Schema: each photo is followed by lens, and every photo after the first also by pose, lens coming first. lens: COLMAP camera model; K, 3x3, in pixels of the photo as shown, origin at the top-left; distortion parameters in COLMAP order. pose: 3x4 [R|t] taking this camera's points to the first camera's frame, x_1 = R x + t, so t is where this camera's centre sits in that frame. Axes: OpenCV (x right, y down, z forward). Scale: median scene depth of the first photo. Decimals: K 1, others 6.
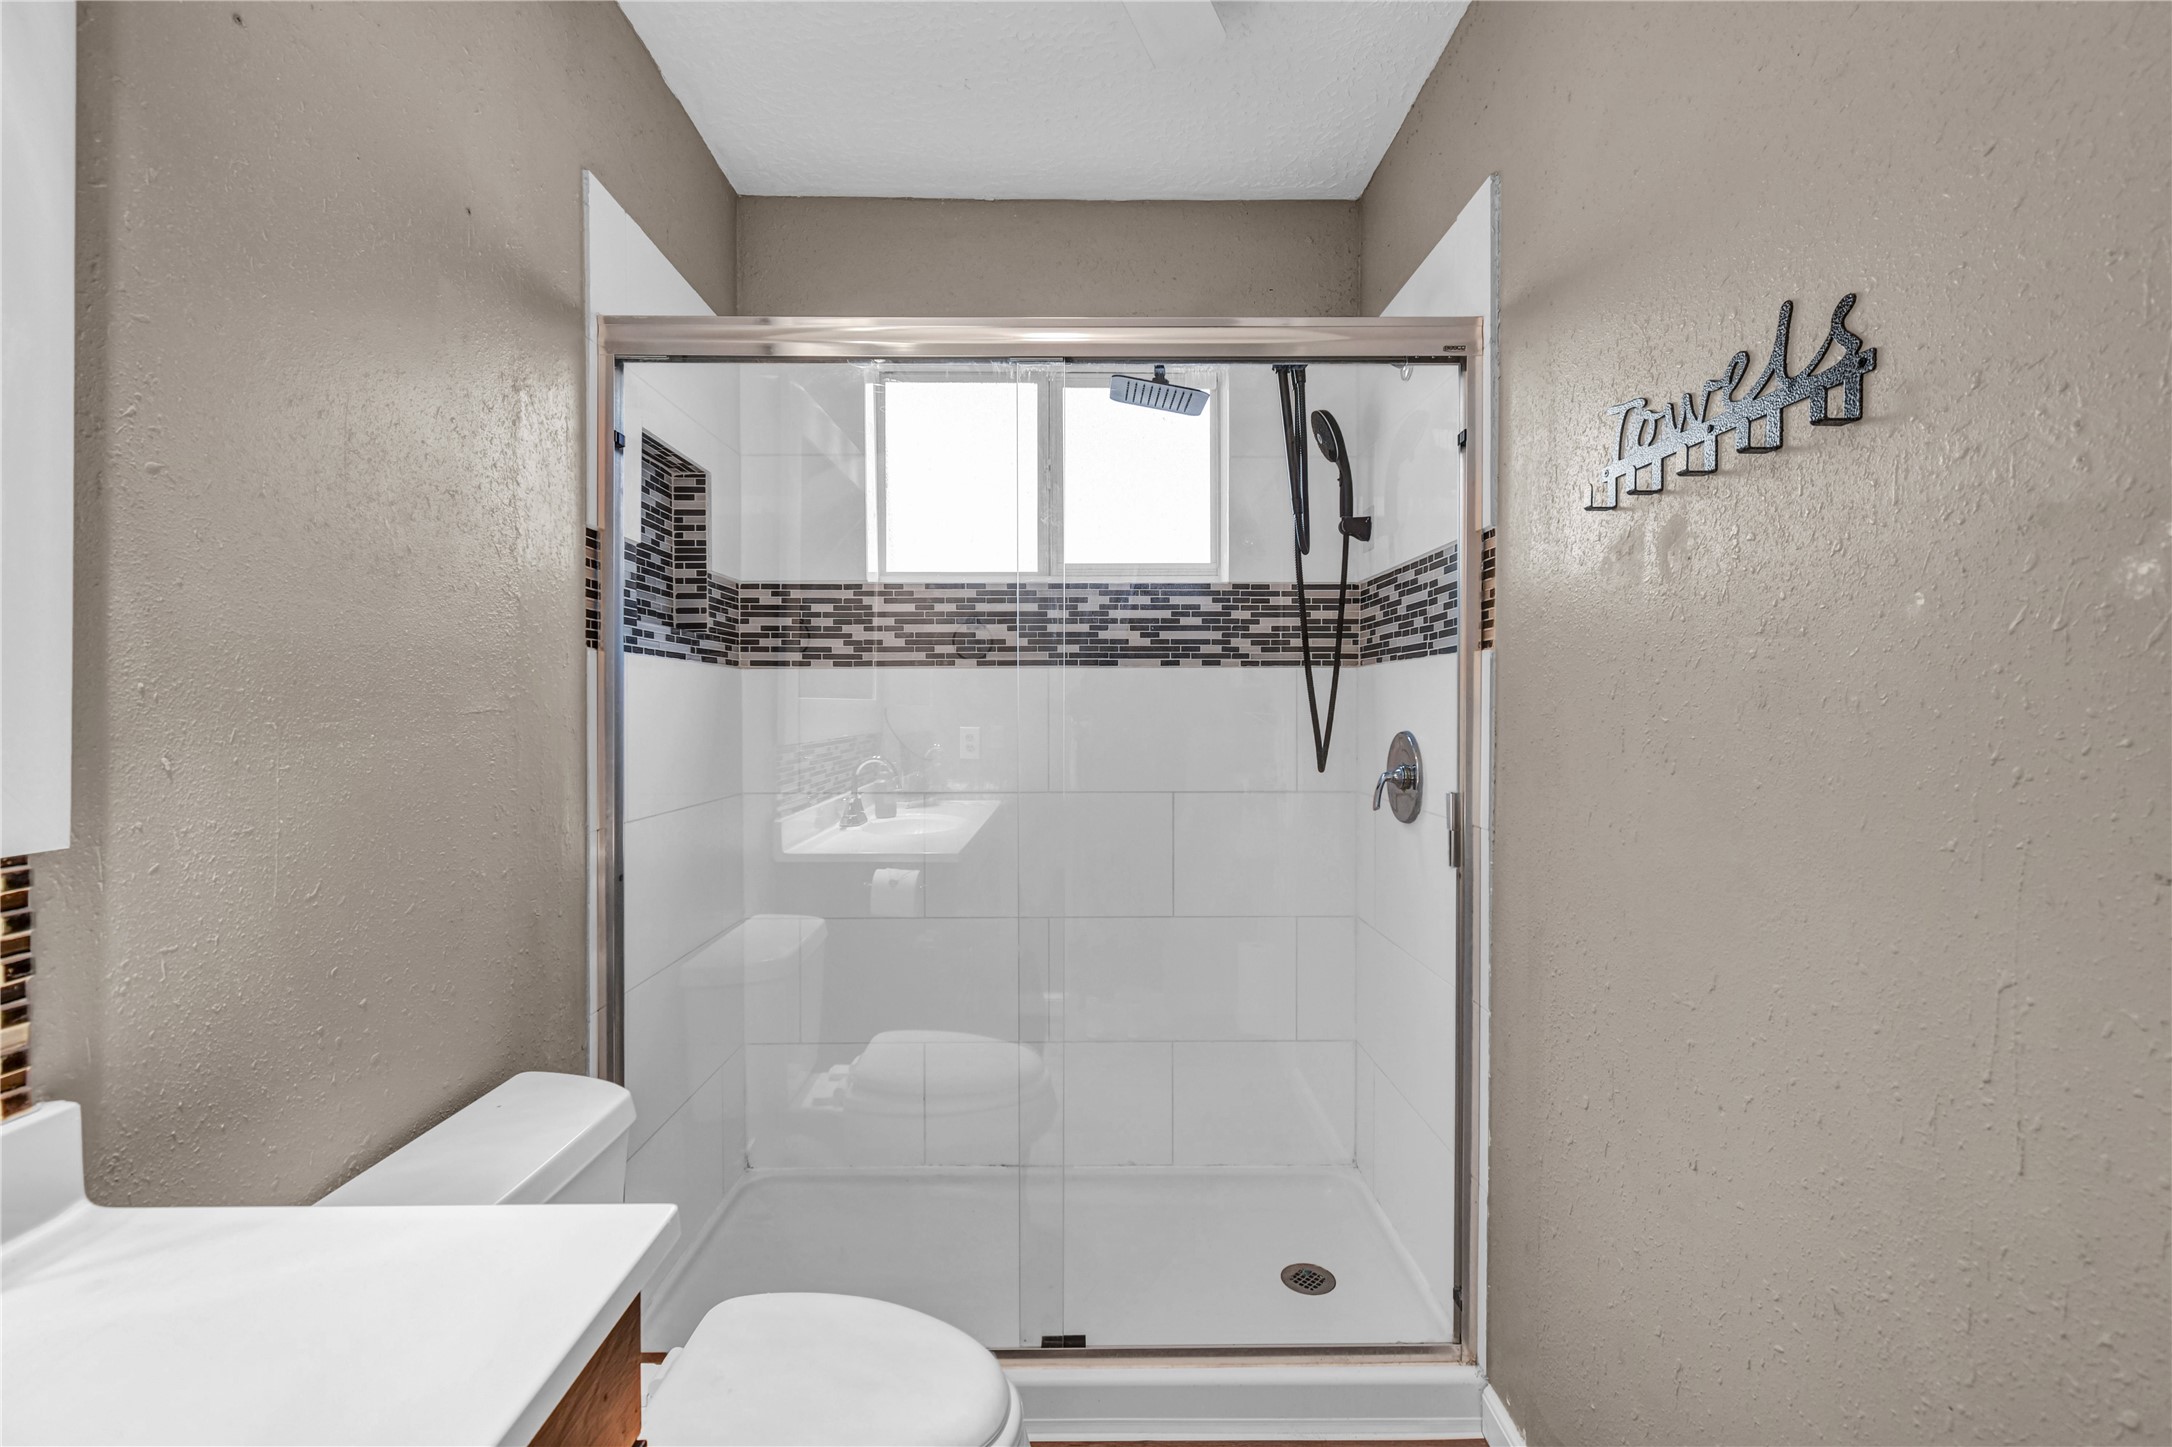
lens RADIAL K [[960.5, 0, 1079.8], [0, 960.5, 714.5], [0, 0, 1]] dist [0.000778, -0.000196]
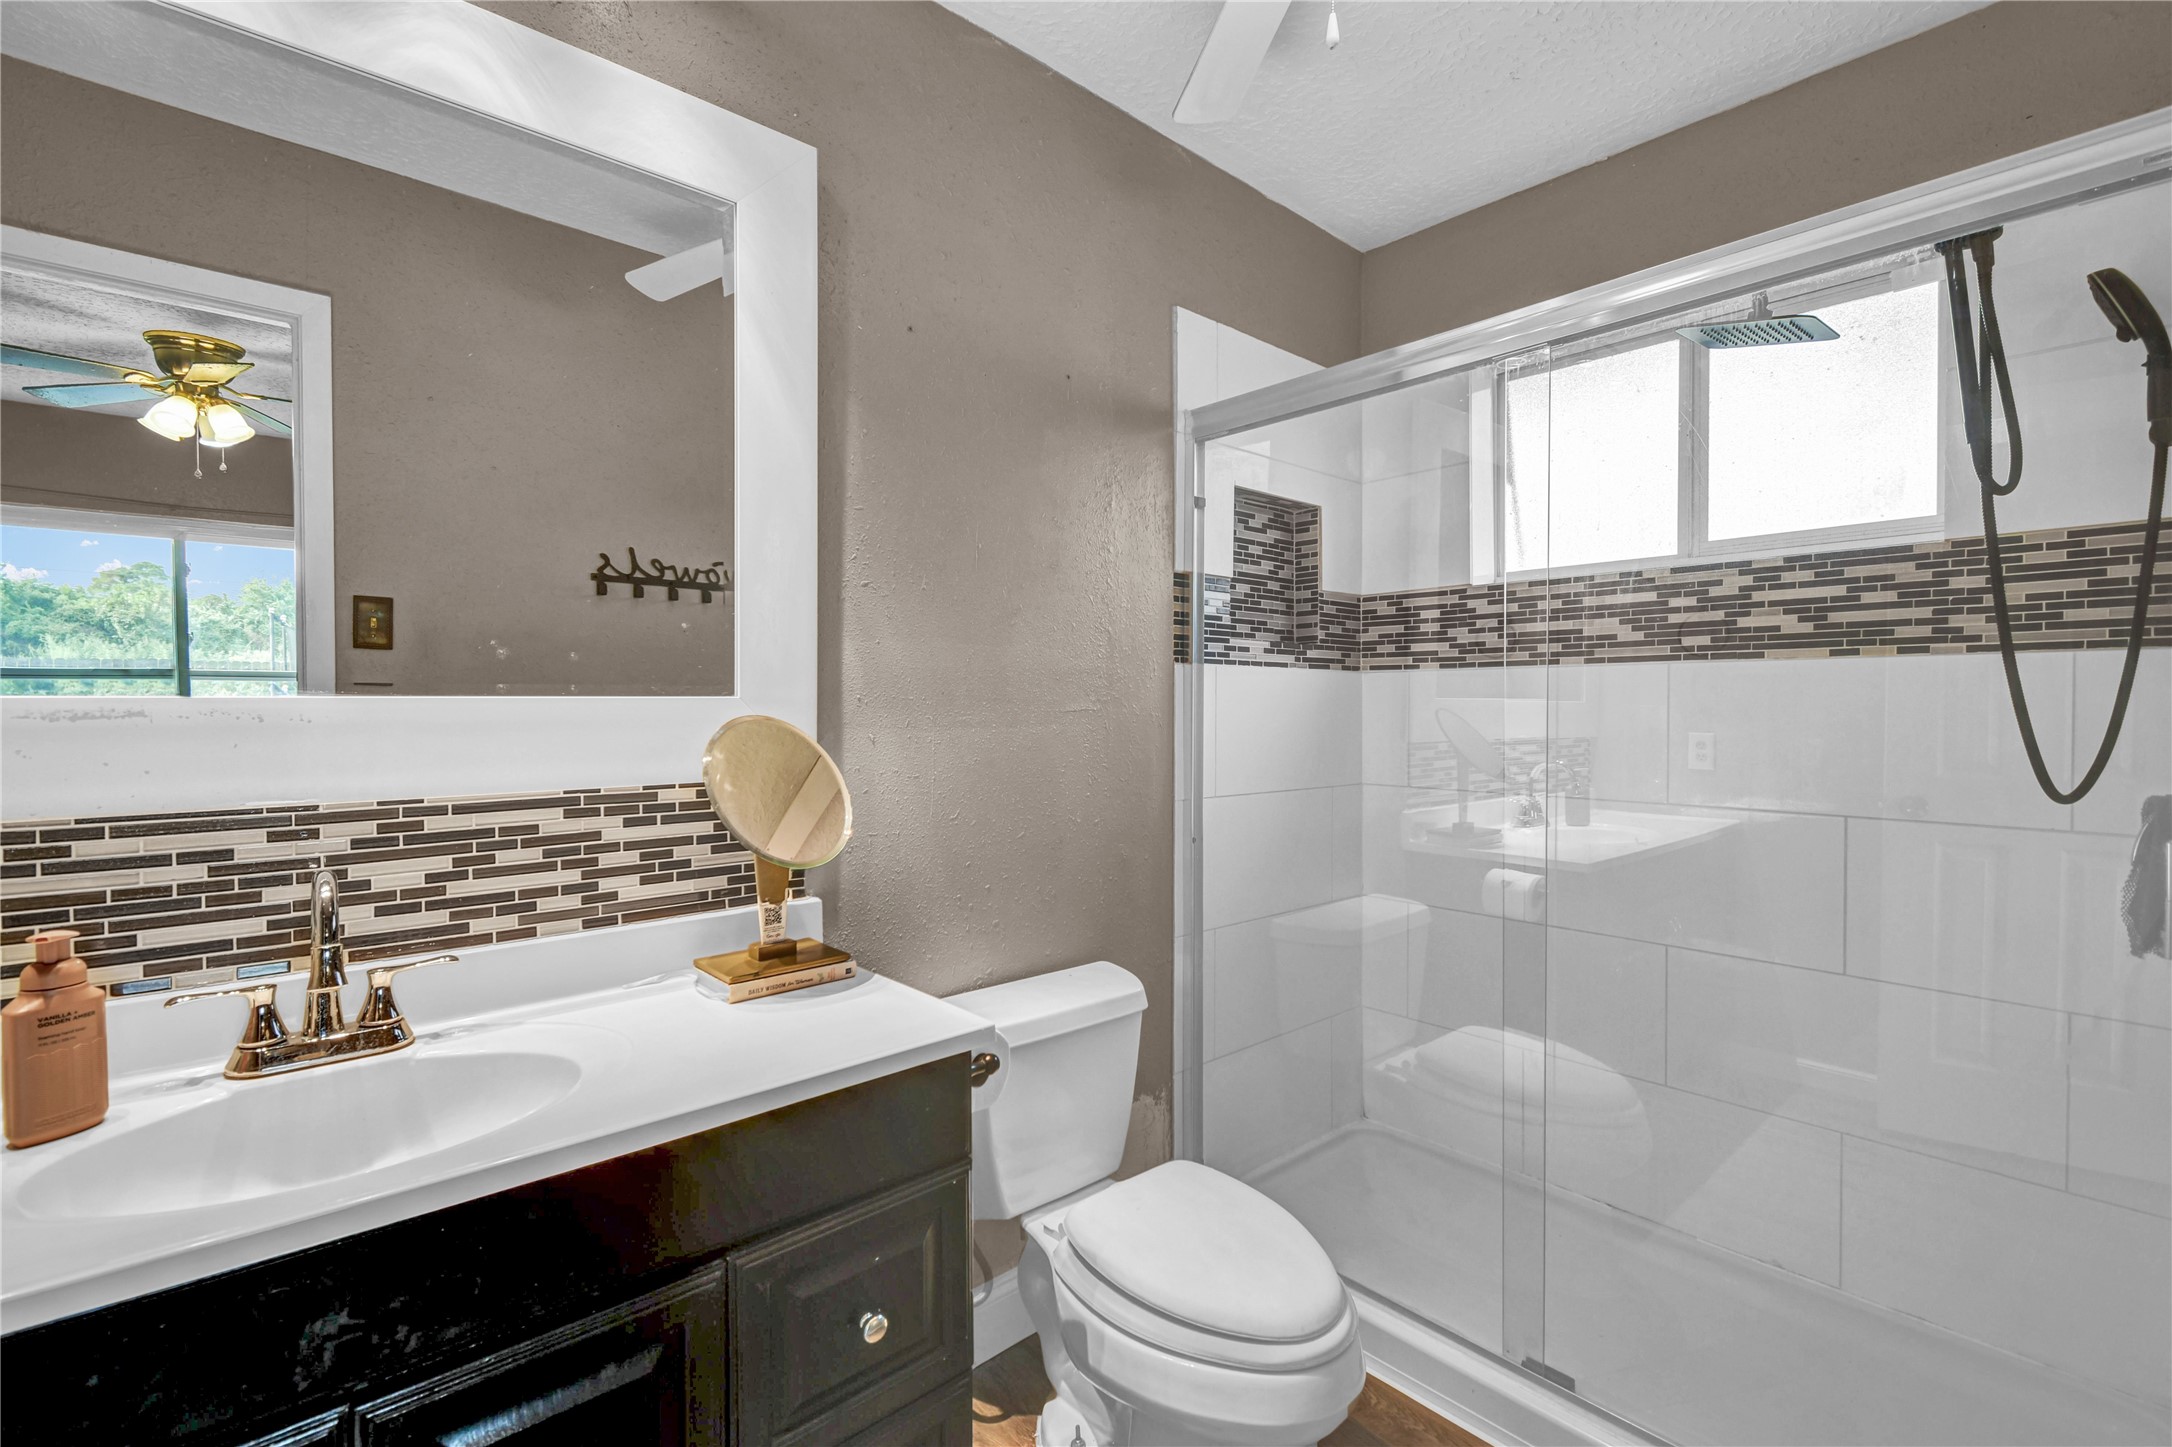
lens RADIAL K [[940.1, 0, 1089.5], [0, 940.1, 717.1], [0, 0, 1]] dist [-0.002058, 0.000001]
pose [[0.664648, 0.009887, -0.747091, 0.266583], [-0.007039, 0.999951, 0.006972, -0.001518], [0.747124, 0.000625, 0.664685, 0.028234]]
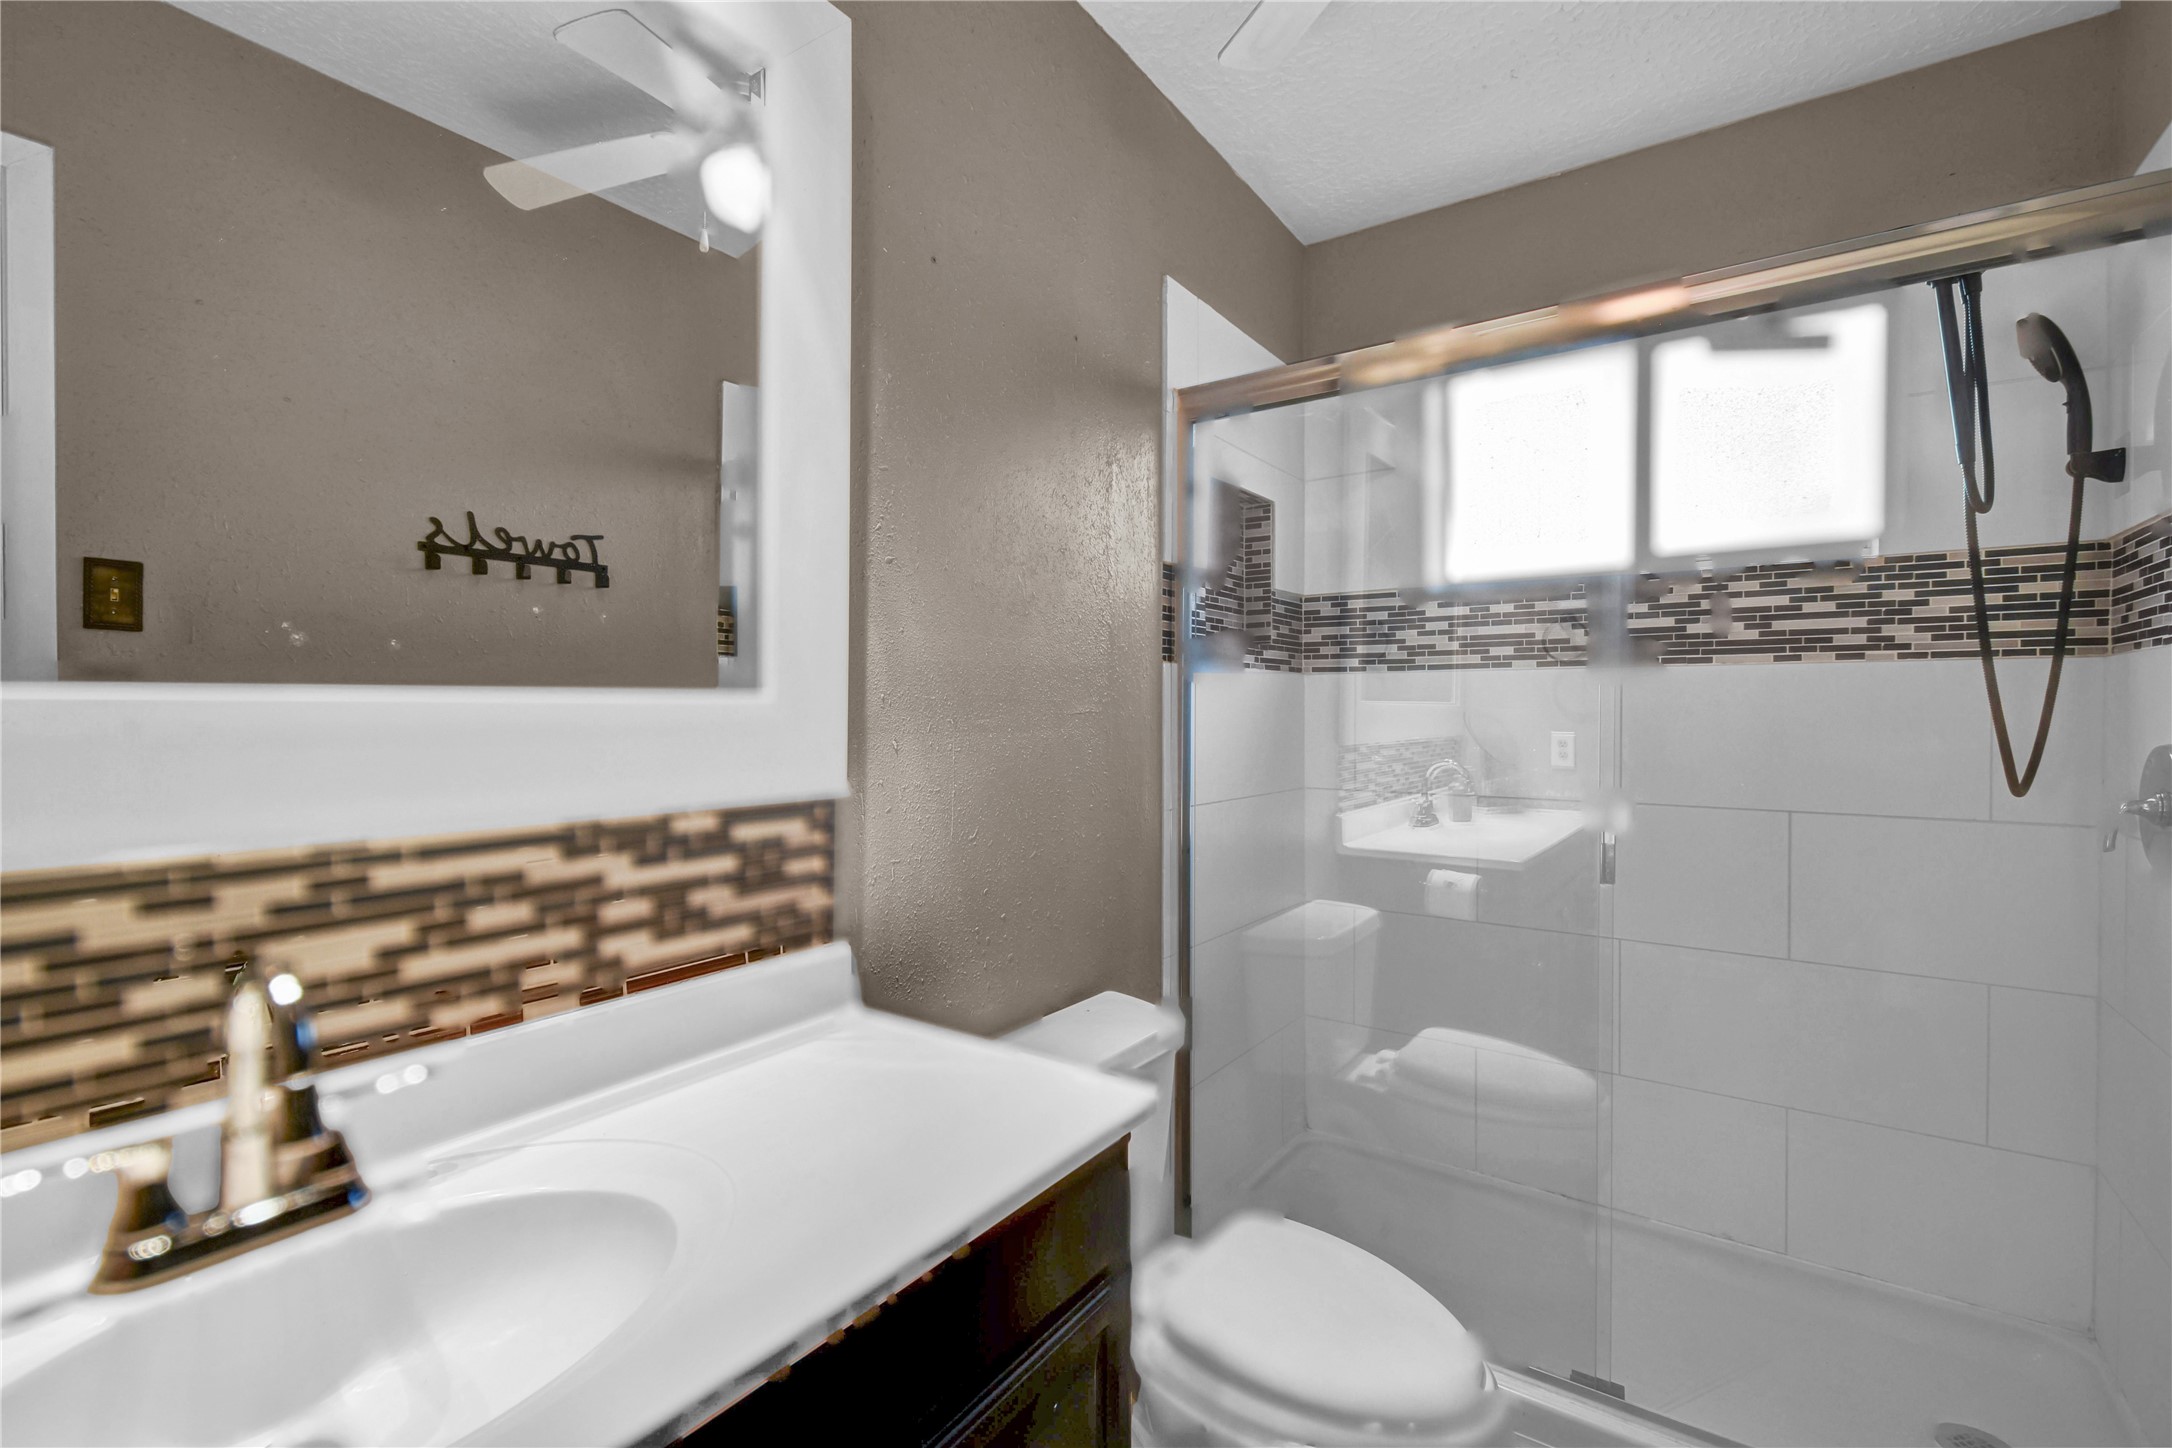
lens RADIAL K [[947.2, 0, 1085.5], [0, 947.2, 718.2], [0, 0, 1]] dist [0.000427, -0.000829]
pose [[0.813737, 0.006941, -0.581191, 0.078719], [-0.006071, 0.999976, 0.003441, 0.000050], [0.581201, 0.000728, 0.813760, -0.034124]]
